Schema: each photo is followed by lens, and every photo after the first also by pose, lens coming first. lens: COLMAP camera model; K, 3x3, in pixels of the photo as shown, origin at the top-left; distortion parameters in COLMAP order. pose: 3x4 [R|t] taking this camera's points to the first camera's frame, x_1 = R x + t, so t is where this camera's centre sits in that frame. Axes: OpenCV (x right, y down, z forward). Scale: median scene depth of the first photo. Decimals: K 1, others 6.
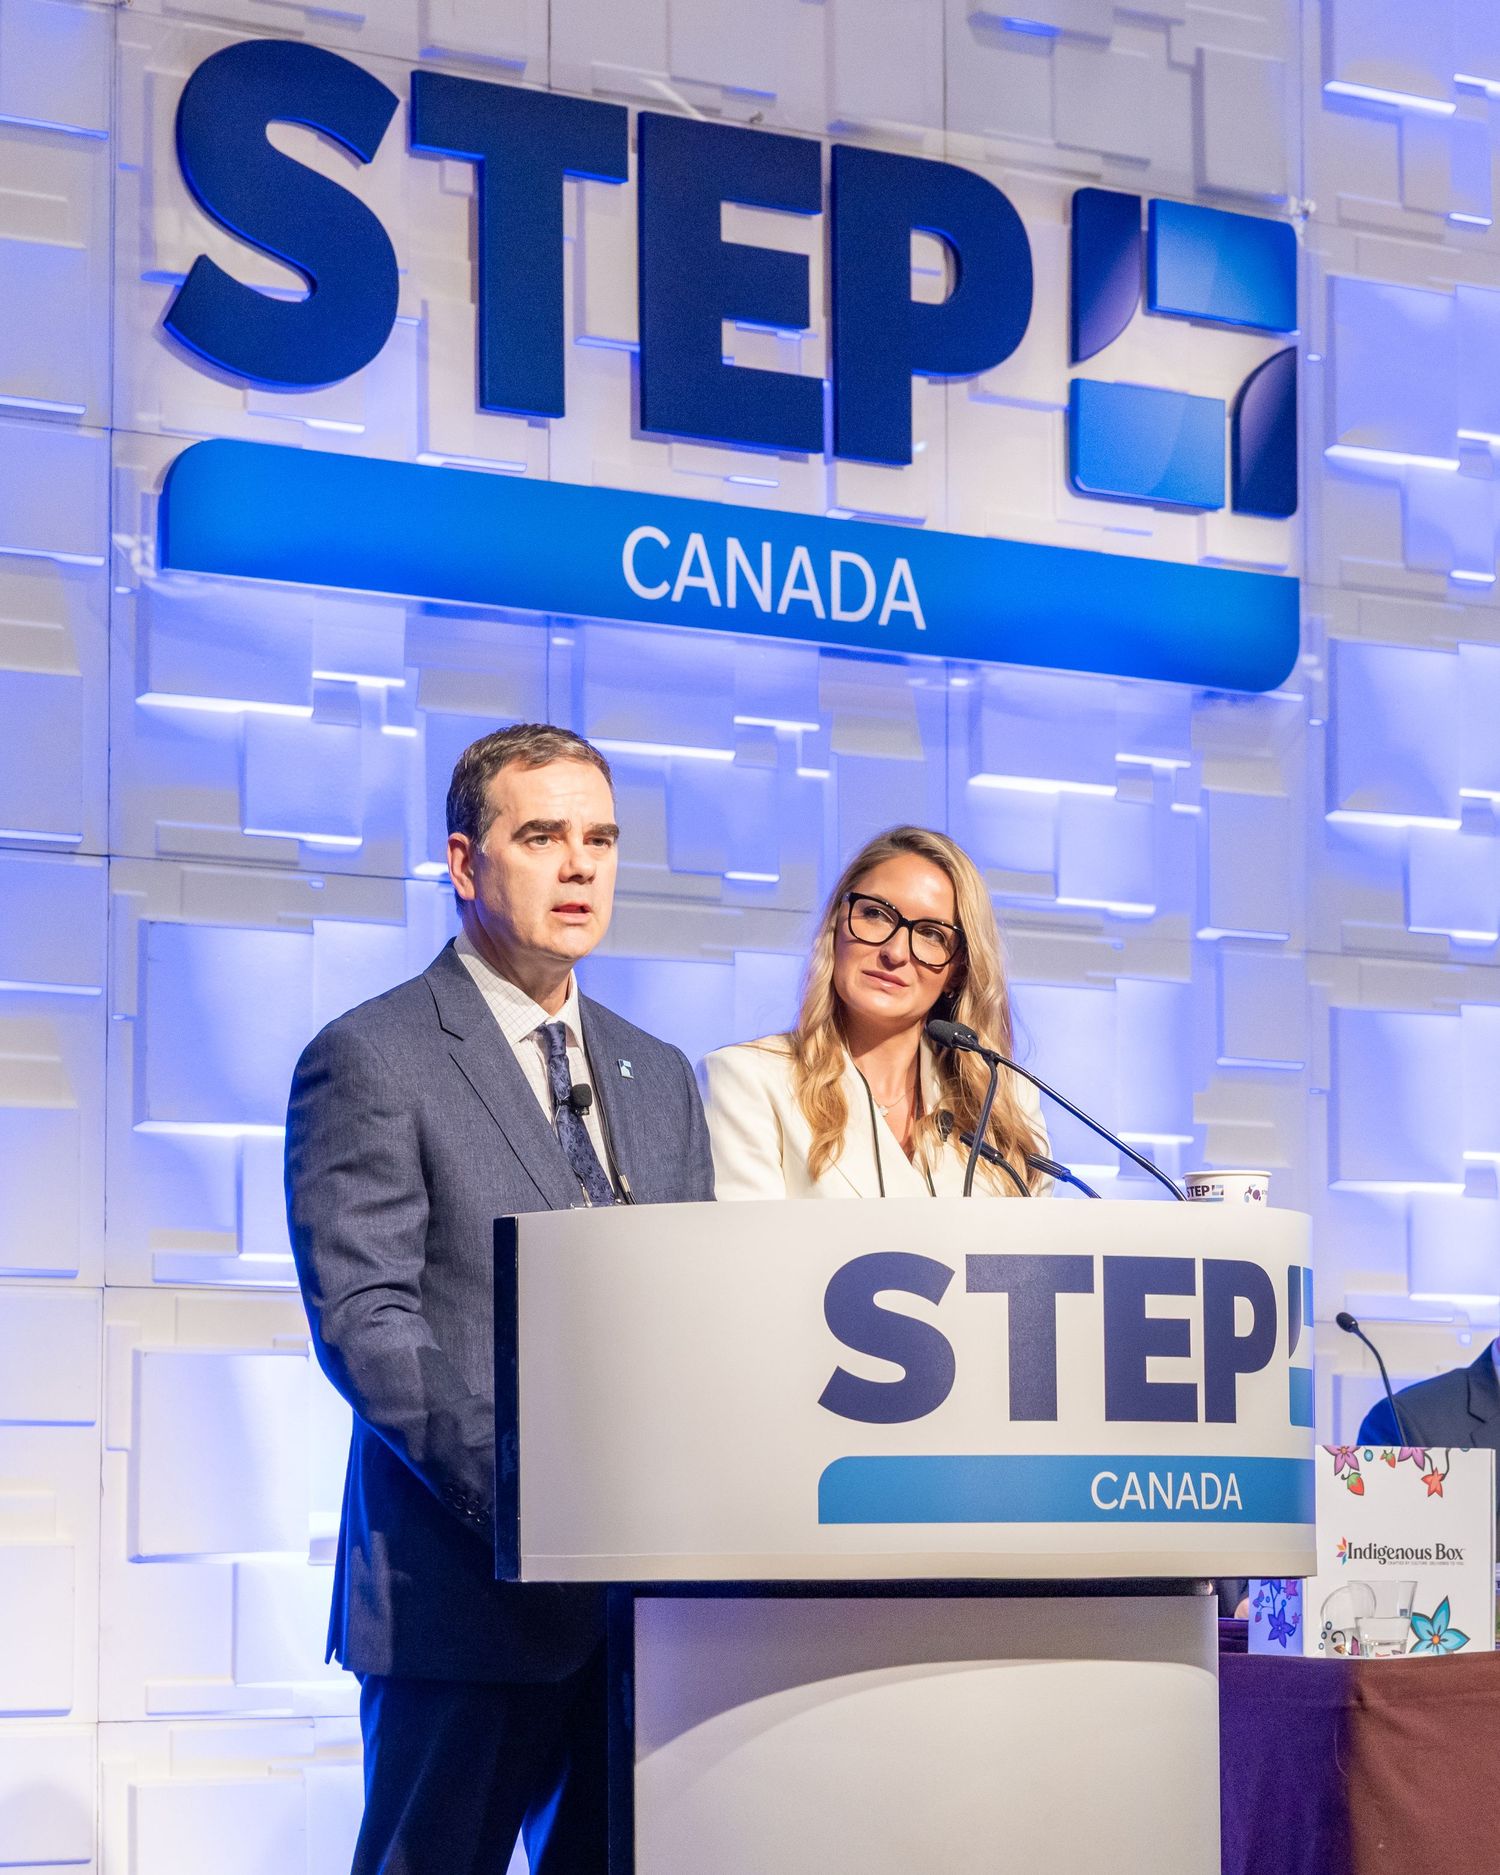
lens RADIAL K [[6400.6, 0, 737.6], [0, 6400.6, 942.2], [0, 0, 1]] dist [0.074161, 0.000000]
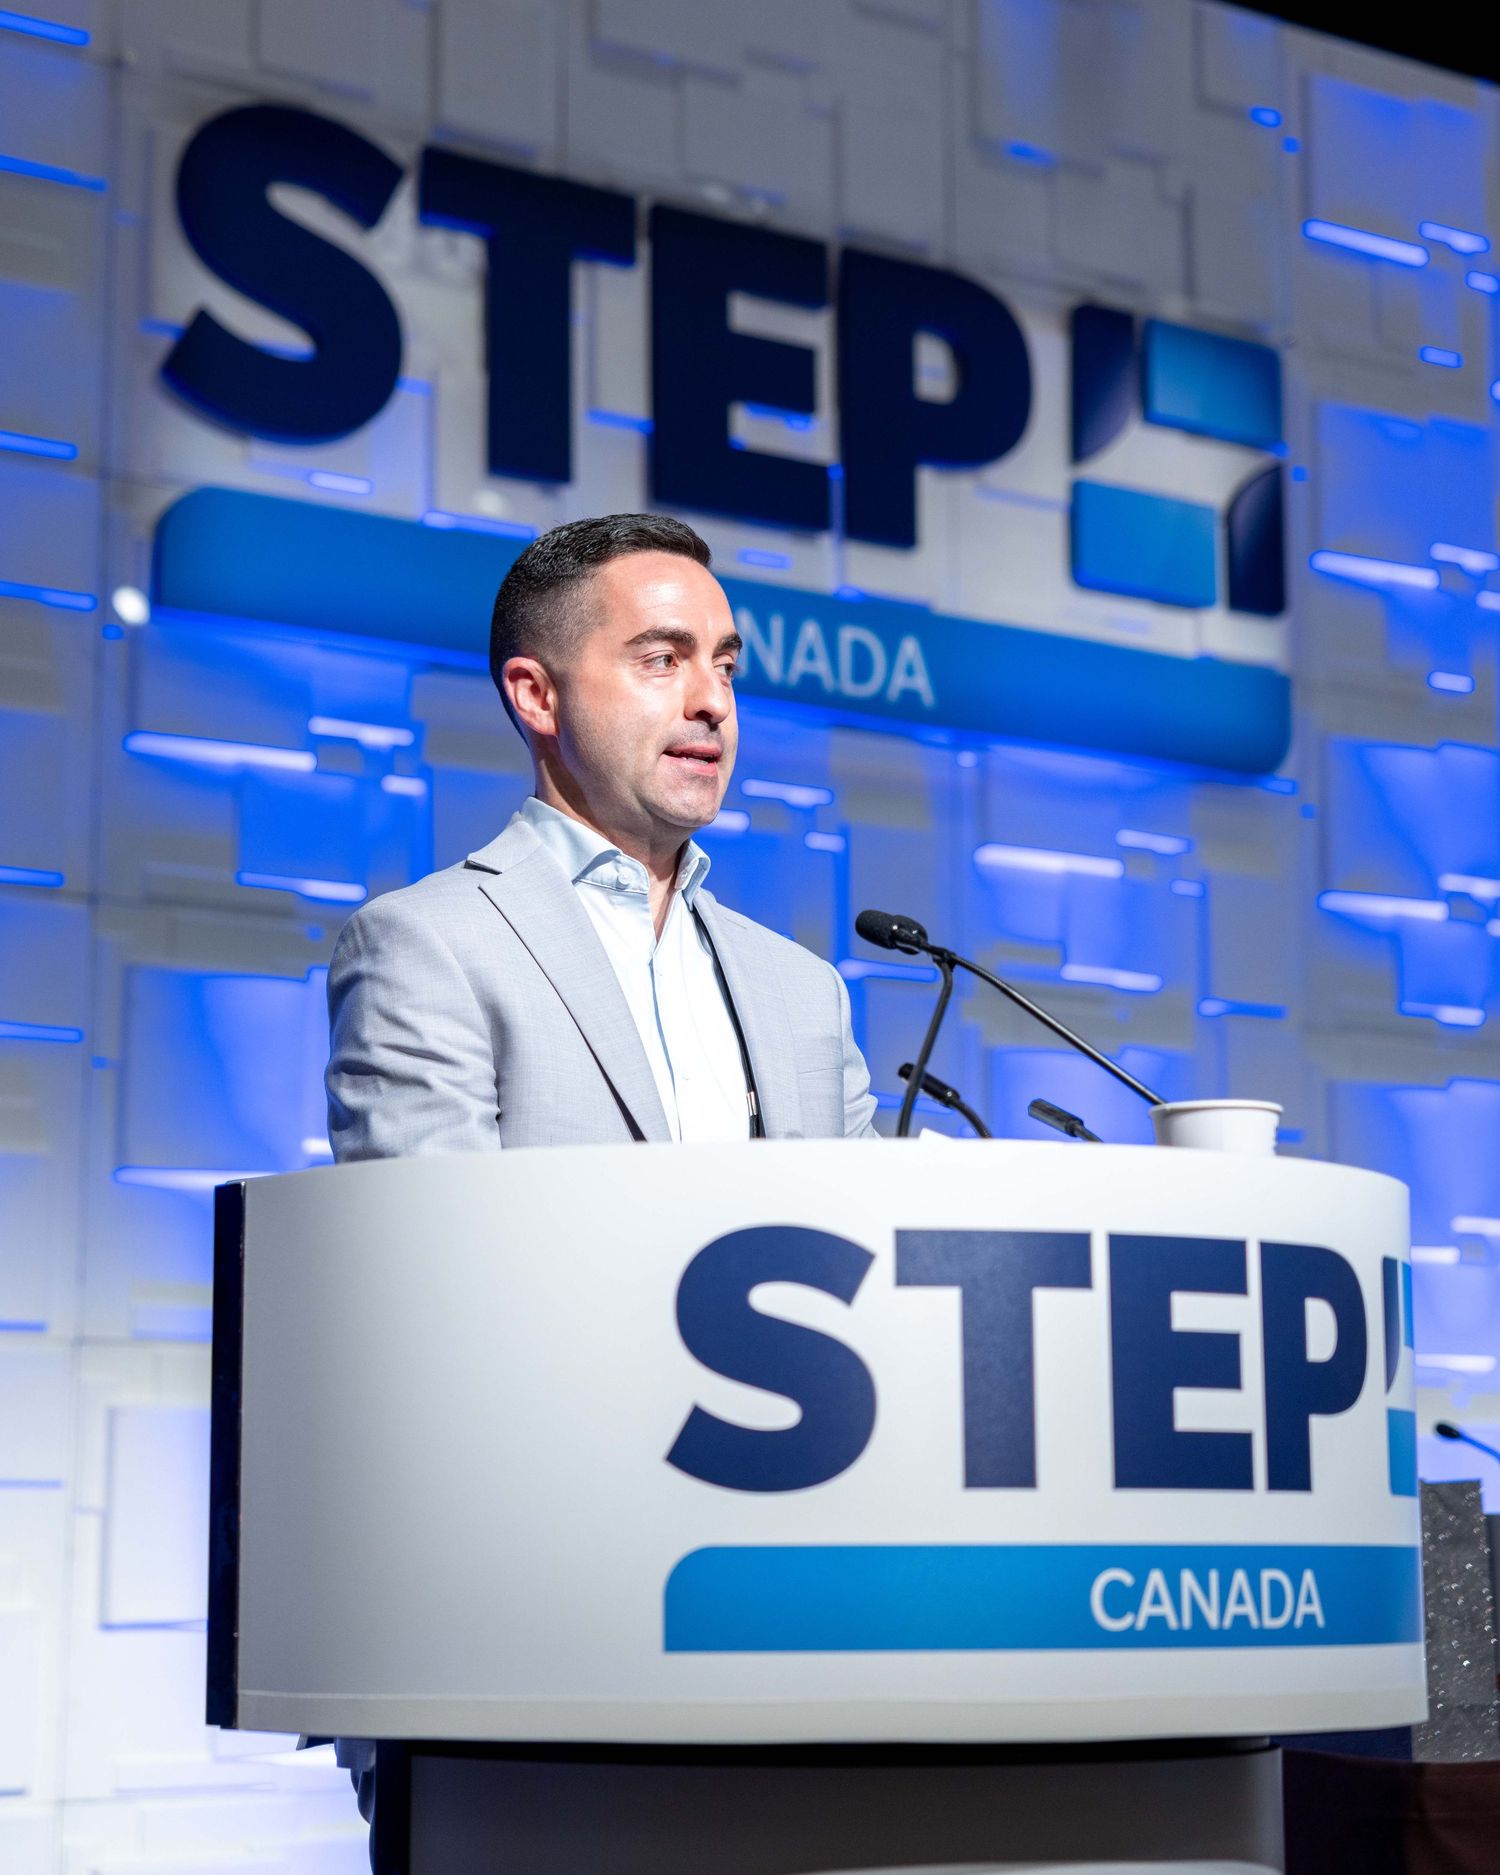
lens RADIAL K [[4065.5, 0, 723.7], [0, 4065.5, 787.5], [0, 0, 1]] dist [0.055145, 0.000000]
pose [[0.999282, -0.005593, -0.037483, 0.020974], [0.002115, 0.995739, -0.092188, 0.025952], [0.037839, 0.092043, 0.995036, 0.359883]]
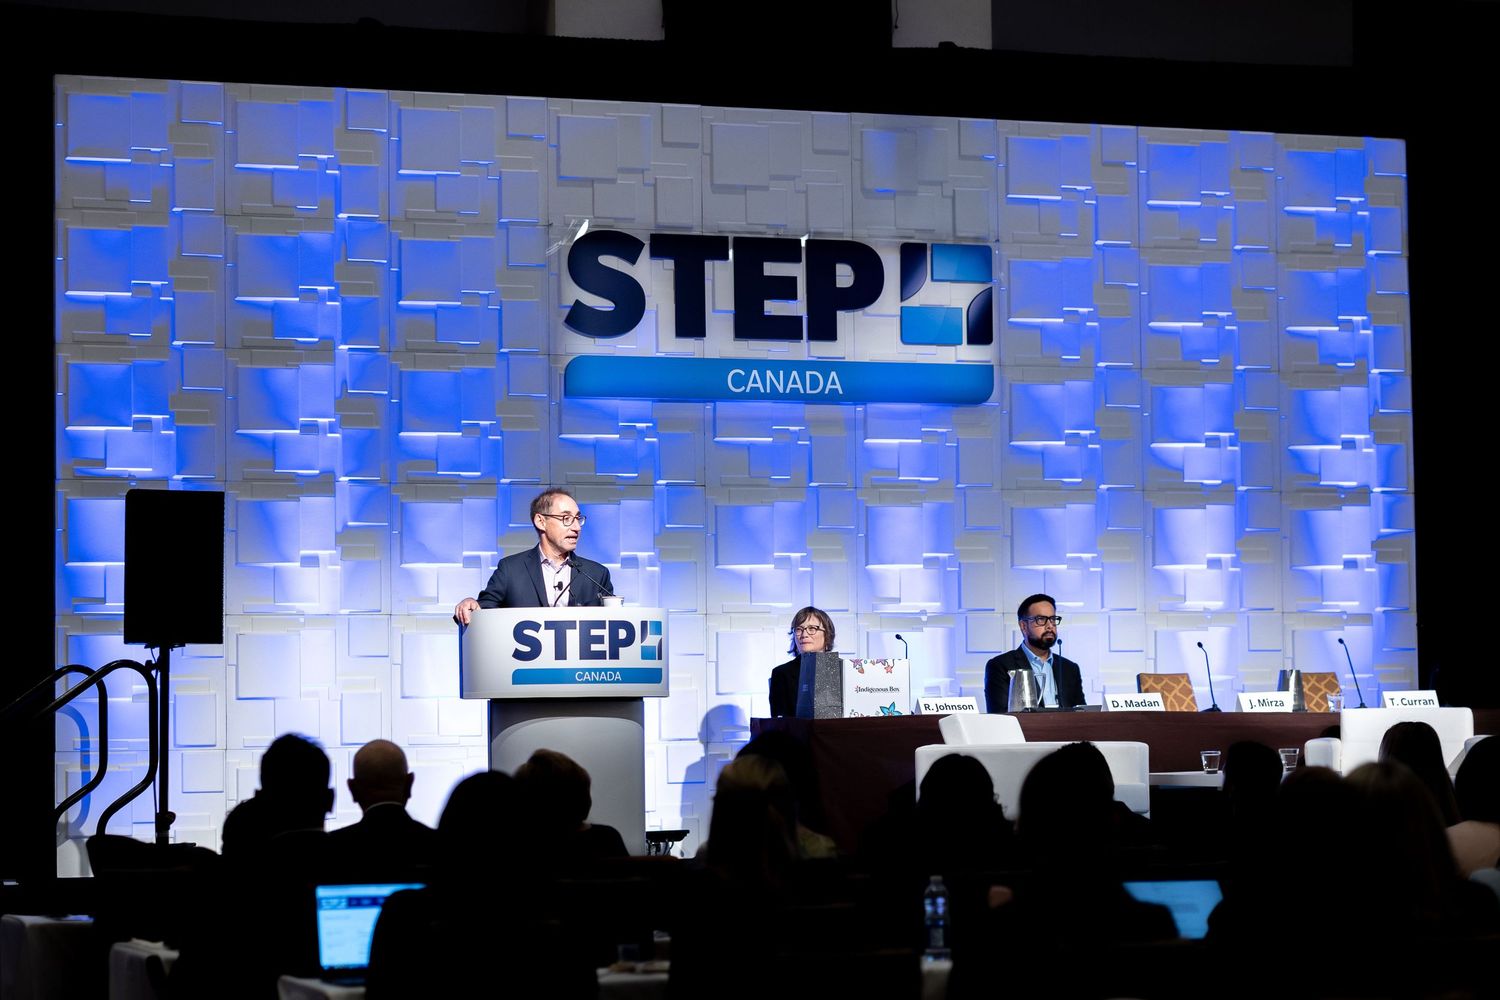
lens RADIAL K [[4029.4, 0, 760.5], [0, 4029.4, 500.9], [0, 0, 1]] dist [-0.256529, 0.000000]
pose [[0.956918, -0.023350, -0.289417, 0.576812], [0.036853, 0.998467, 0.041294, -0.082292], [0.288009, -0.050180, 0.956312, -0.912368]]
